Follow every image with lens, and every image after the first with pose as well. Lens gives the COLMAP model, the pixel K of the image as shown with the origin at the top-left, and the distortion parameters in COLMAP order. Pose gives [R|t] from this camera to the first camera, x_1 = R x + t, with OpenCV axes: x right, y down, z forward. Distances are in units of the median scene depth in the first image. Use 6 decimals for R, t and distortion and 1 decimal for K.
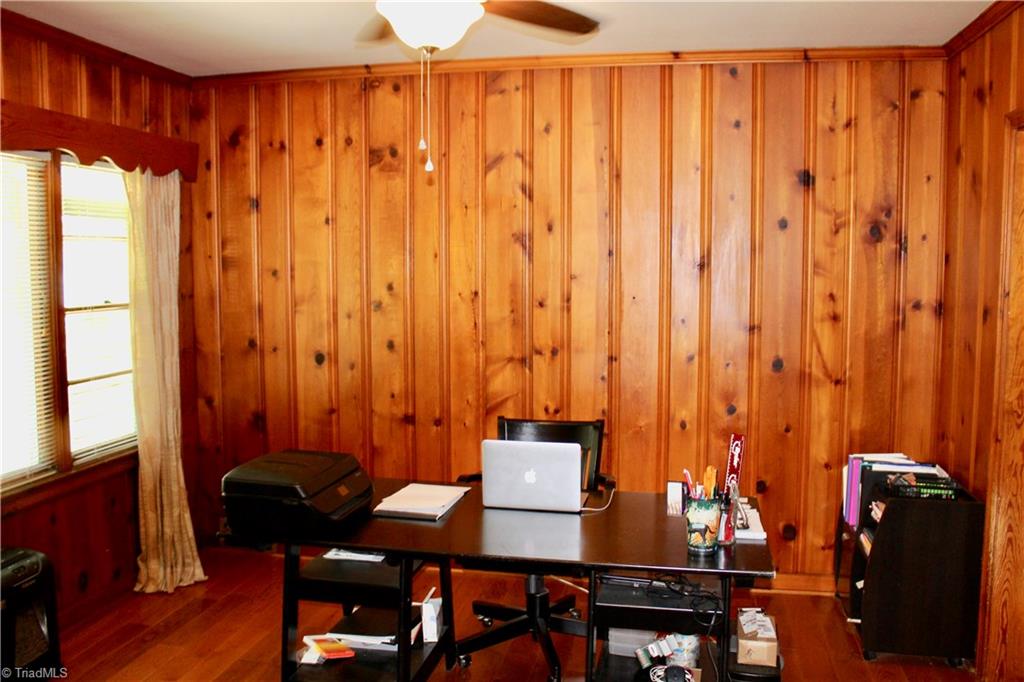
lens RADIAL K [[880.5, 0, 512.0], [0, 880.5, 341.0], [0, 0, 1]] dist [-0.156582, 0.112628]
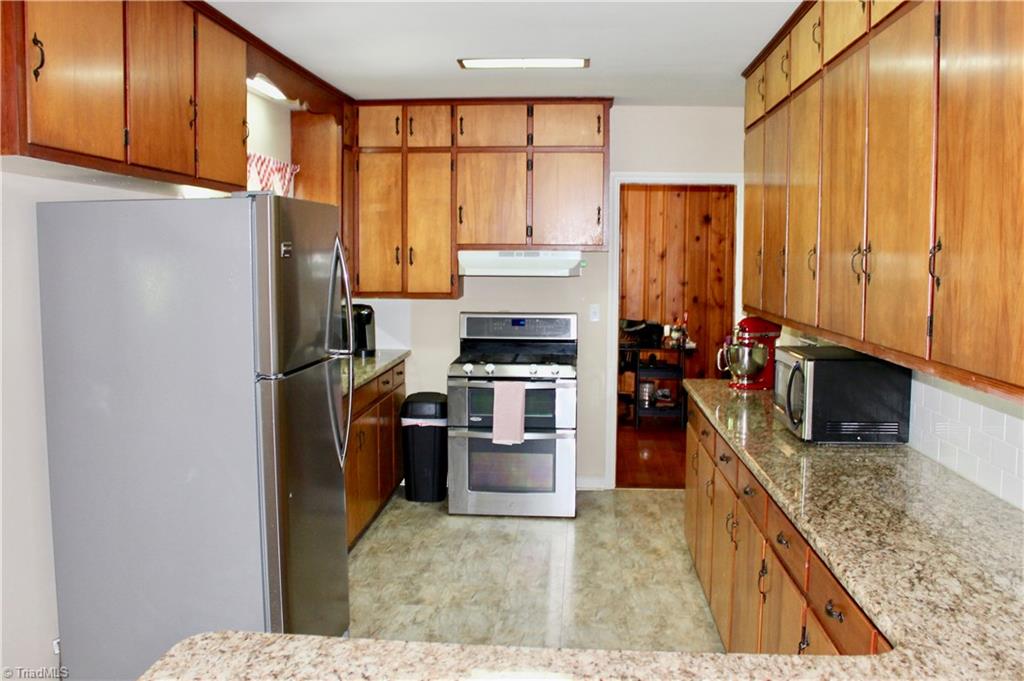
lens RADIAL K [[880.5, 0, 512.0], [0, 880.5, 340.5], [0, 0, 1]] dist [-0.156582, 0.112628]
pose [[0.994460, -0.003969, 0.105040, -0.423991], [0.003284, 0.999972, 0.006690, 0.119713], [-0.105064, -0.006308, 0.994445, -1.262027]]
